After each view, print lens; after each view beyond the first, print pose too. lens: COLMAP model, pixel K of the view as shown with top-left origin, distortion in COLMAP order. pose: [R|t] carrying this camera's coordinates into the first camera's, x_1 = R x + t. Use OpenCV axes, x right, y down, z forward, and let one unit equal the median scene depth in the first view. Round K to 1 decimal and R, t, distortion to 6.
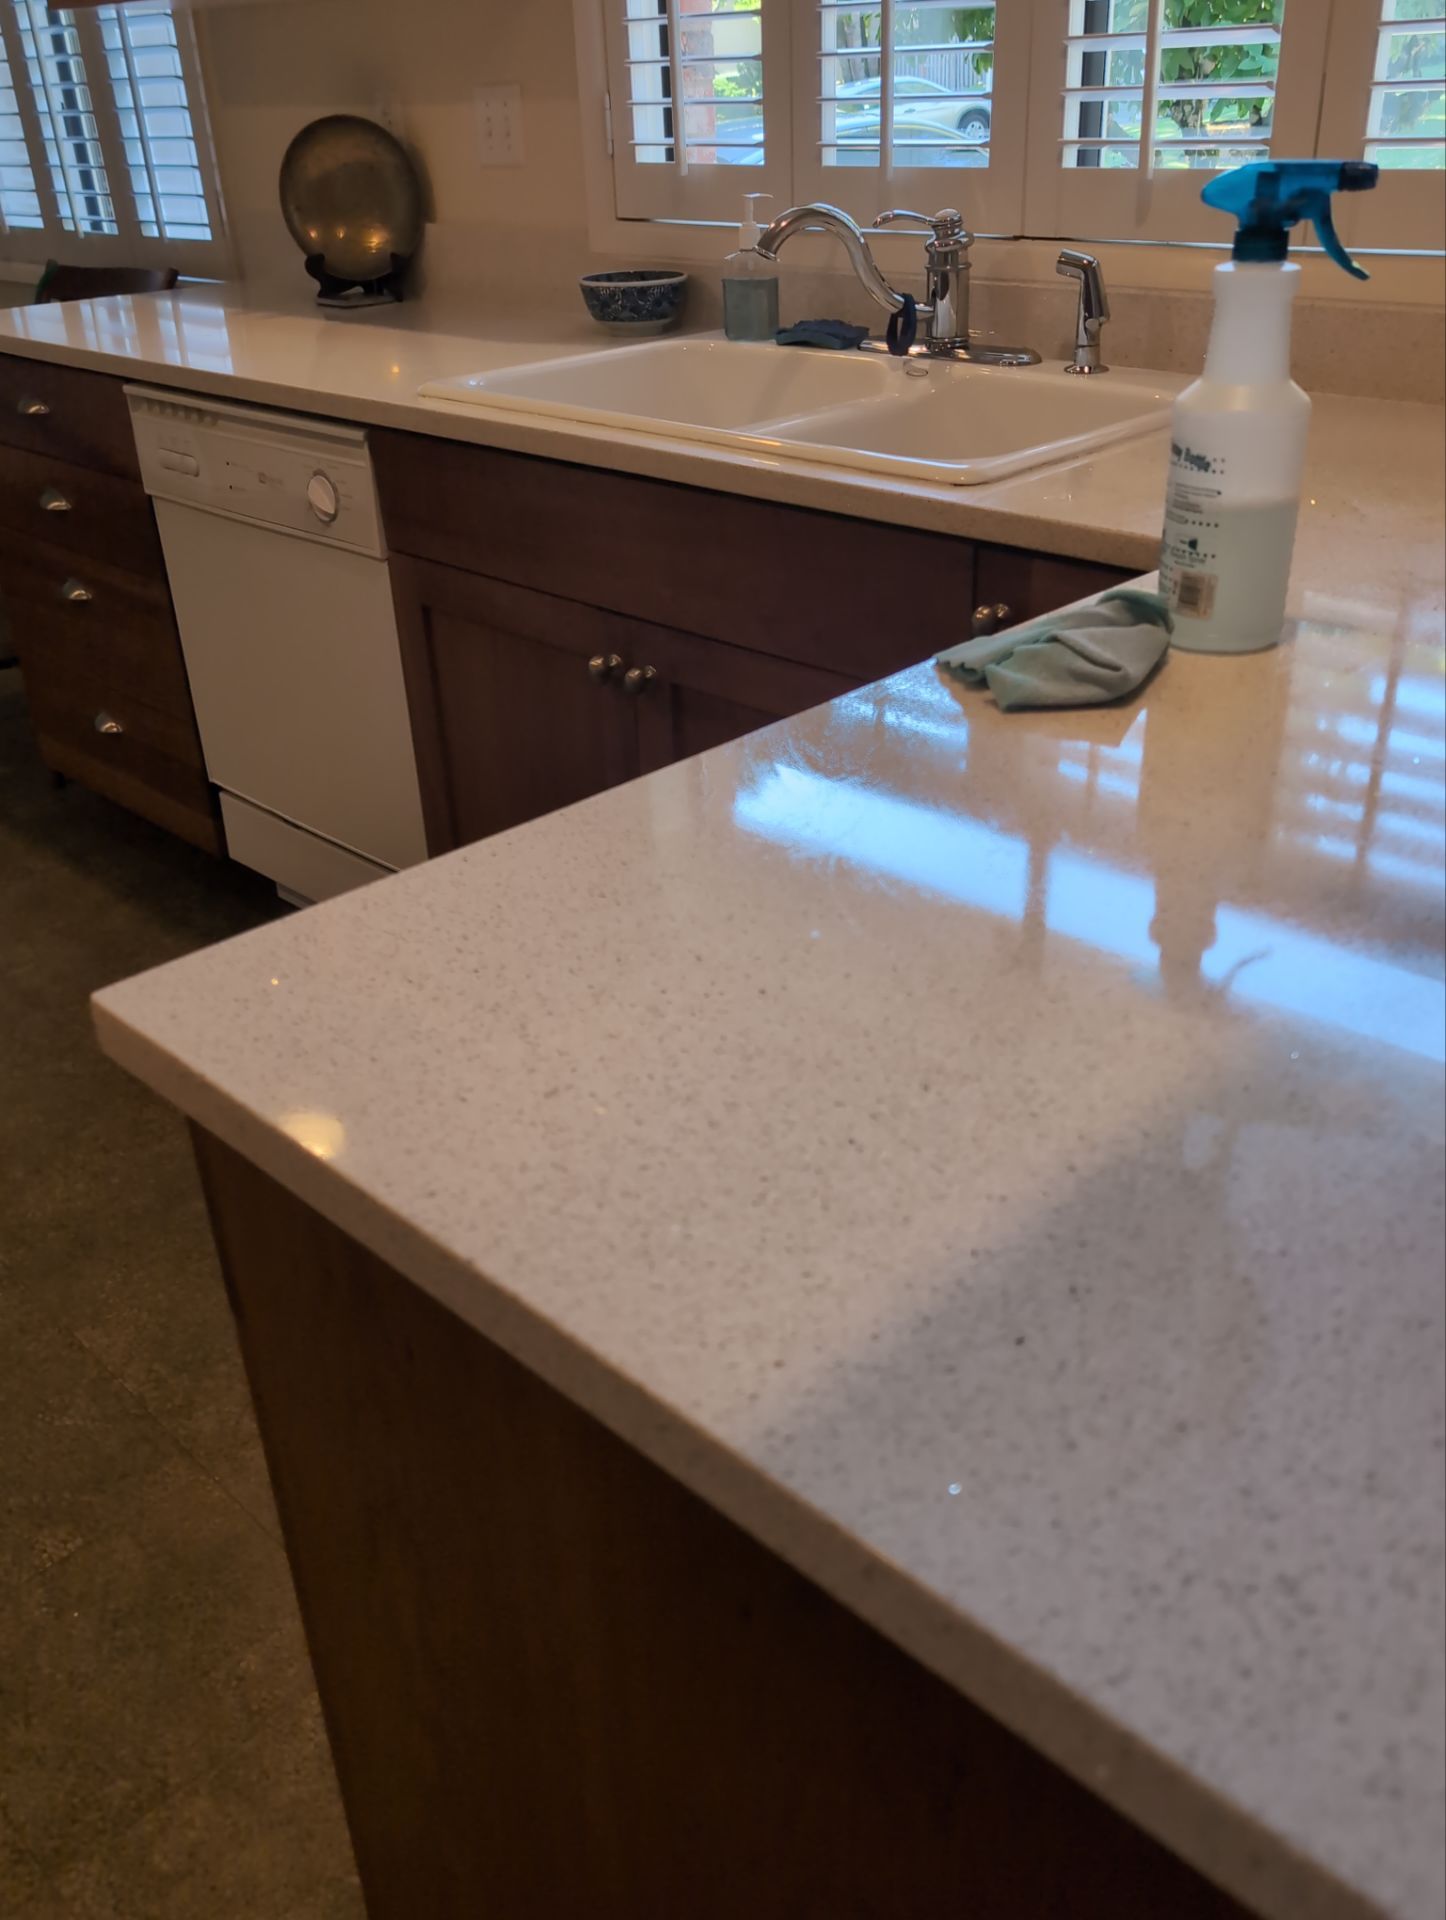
lens RADIAL K [[1605.9, 0, 721.5], [0, 1605.9, 957.0], [0, 0, 1]] dist [-0.013949, 0.011382]
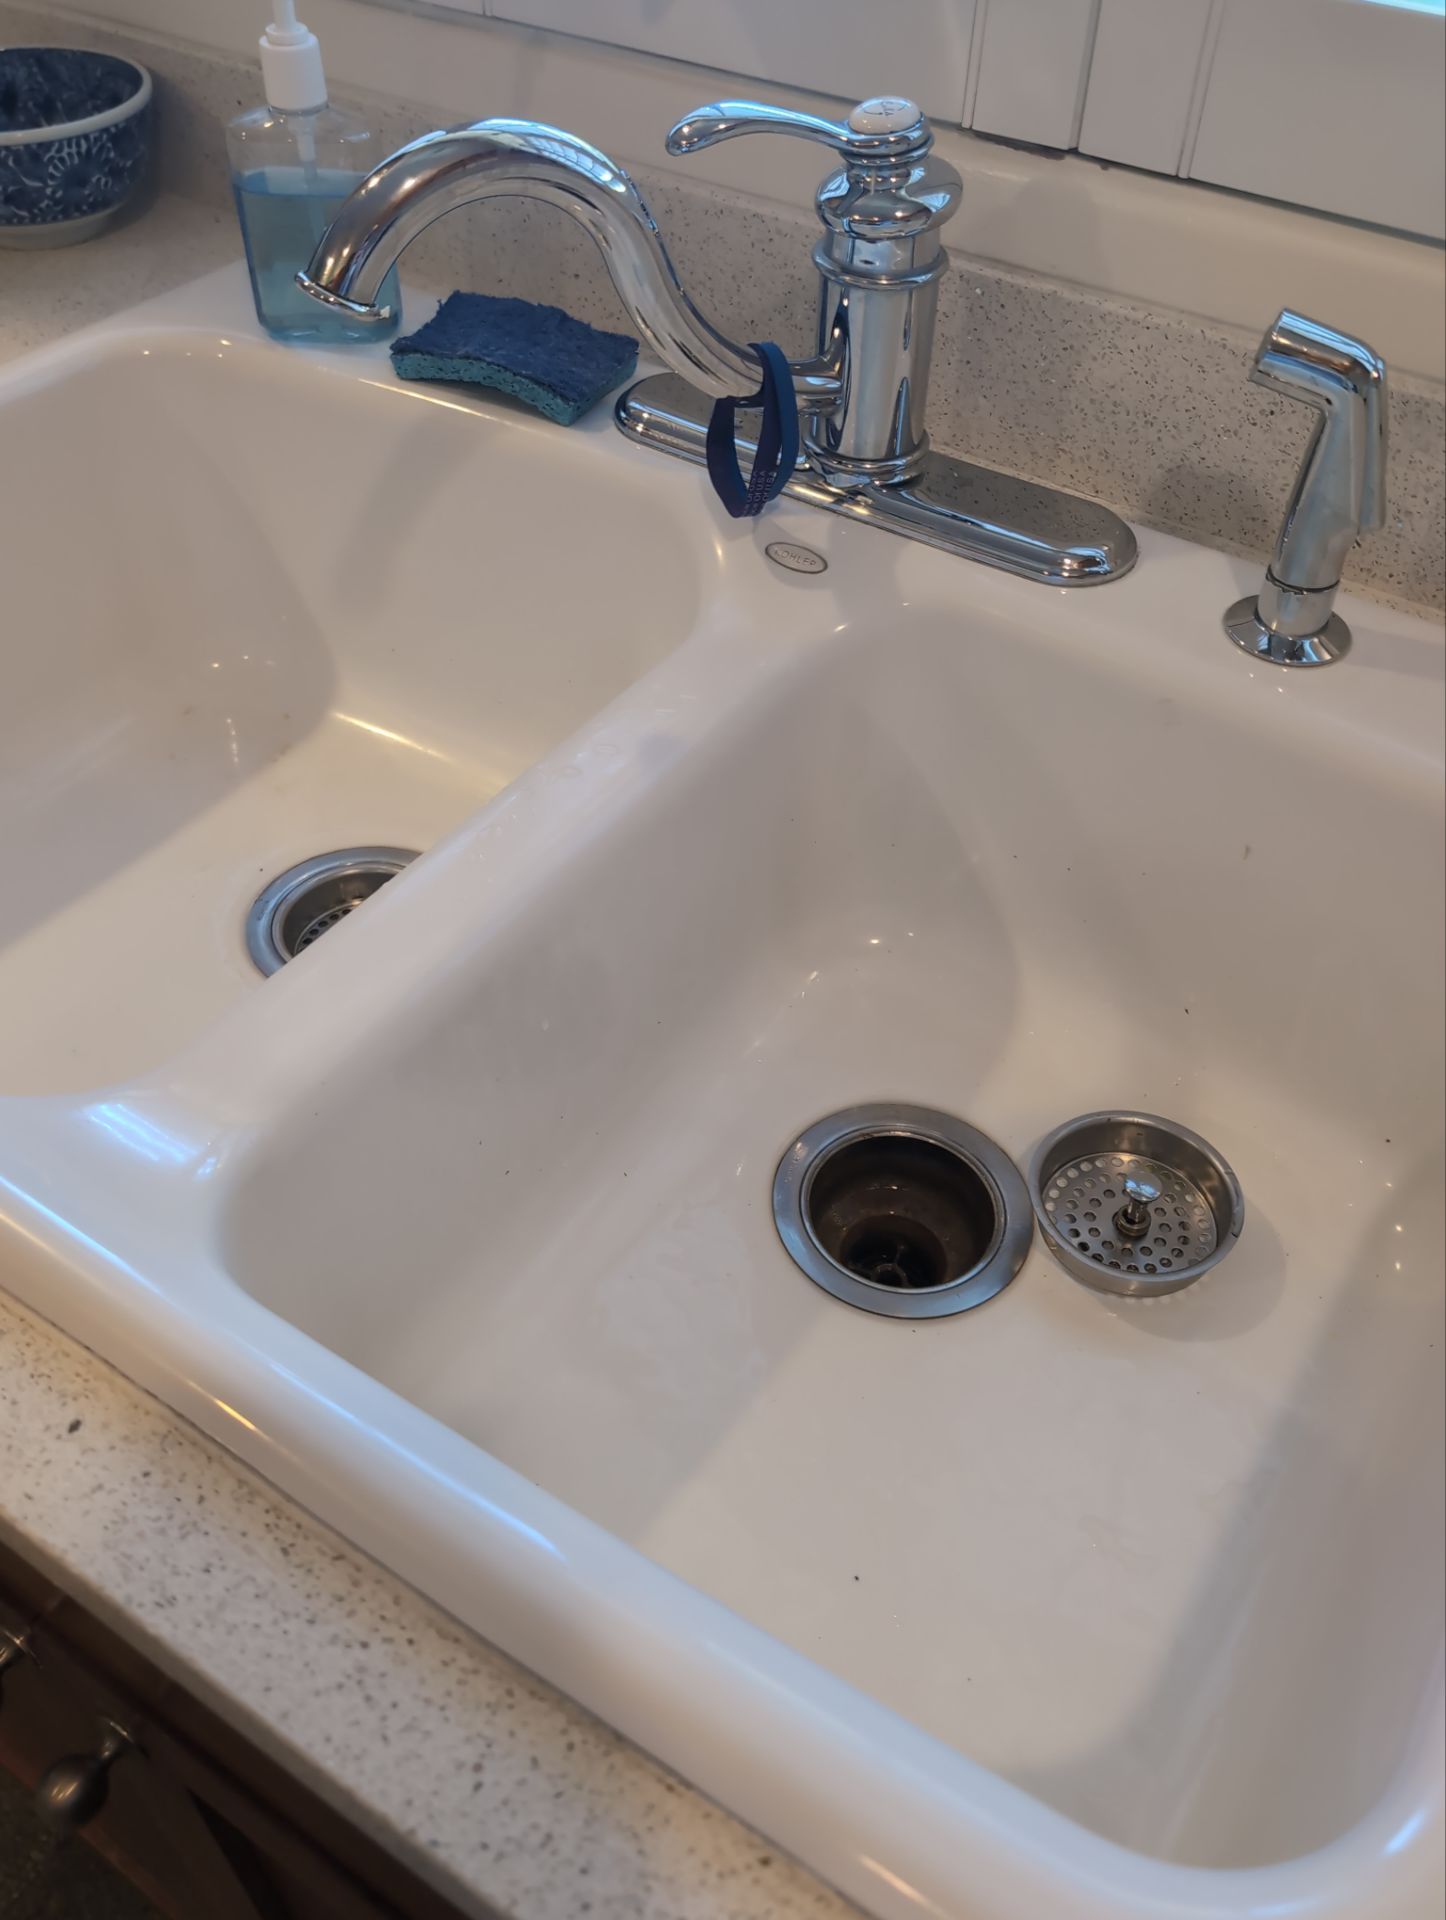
lens RADIAL K [[1605.9, 0, 721.5], [0, 1605.9, 957.0], [0, 0, 1]] dist [-0.013949, 0.011382]
pose [[0.977145, -0.102716, 0.186109, 0.027650], [0.045614, 0.956430, 0.288377, -0.387180], [-0.207622, -0.273297, 0.939256, 0.638144]]
